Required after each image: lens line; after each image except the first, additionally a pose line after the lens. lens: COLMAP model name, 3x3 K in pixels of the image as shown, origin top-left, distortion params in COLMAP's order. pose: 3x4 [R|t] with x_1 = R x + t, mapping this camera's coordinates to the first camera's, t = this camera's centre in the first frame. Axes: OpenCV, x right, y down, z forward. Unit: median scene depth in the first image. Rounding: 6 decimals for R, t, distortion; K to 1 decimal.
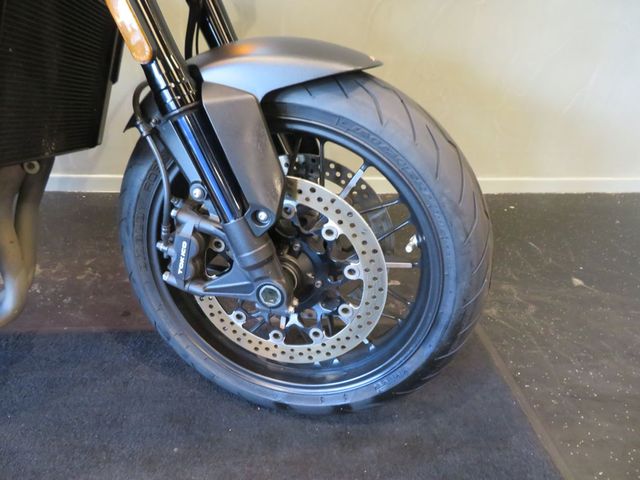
lens RADIAL K [[458.2, 0, 317.7], [0, 458.2, 239.6], [0, 0, 1]] dist [-0.005374, 0.005769]
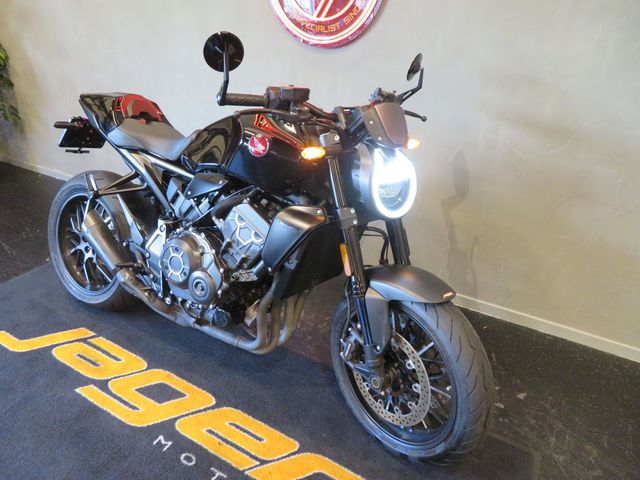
lens RADIAL K [[458.2, 0, 317.7], [0, 458.2, 239.6], [0, 0, 1]] dist [-0.005374, 0.005769]
pose [[0.804284, 0.241040, -0.543164, 0.637079], [-0.289303, 0.957231, -0.003593, -0.404822], [0.519068, 0.160029, 0.839619, -0.981190]]
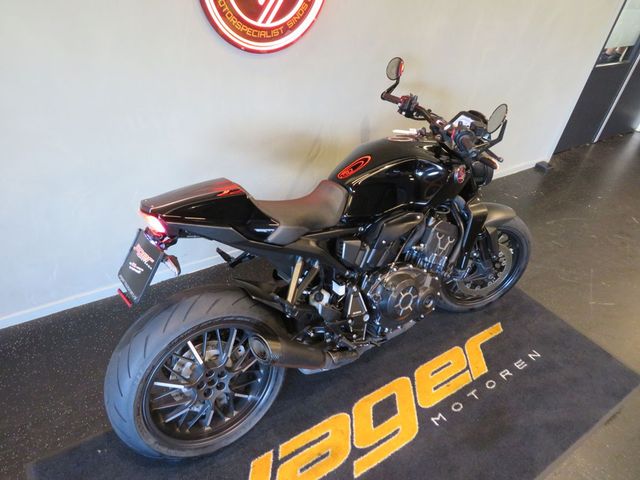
lens RADIAL K [[458.2, 0, 317.7], [0, 458.2, 239.6], [0, 0, 1]] dist [-0.005374, 0.005769]
pose [[0.876127, -0.243863, 0.415851, -2.512284], [0.183117, 0.966310, 0.180868, -0.972367], [-0.445948, -0.082314, 0.891266, -1.445093]]
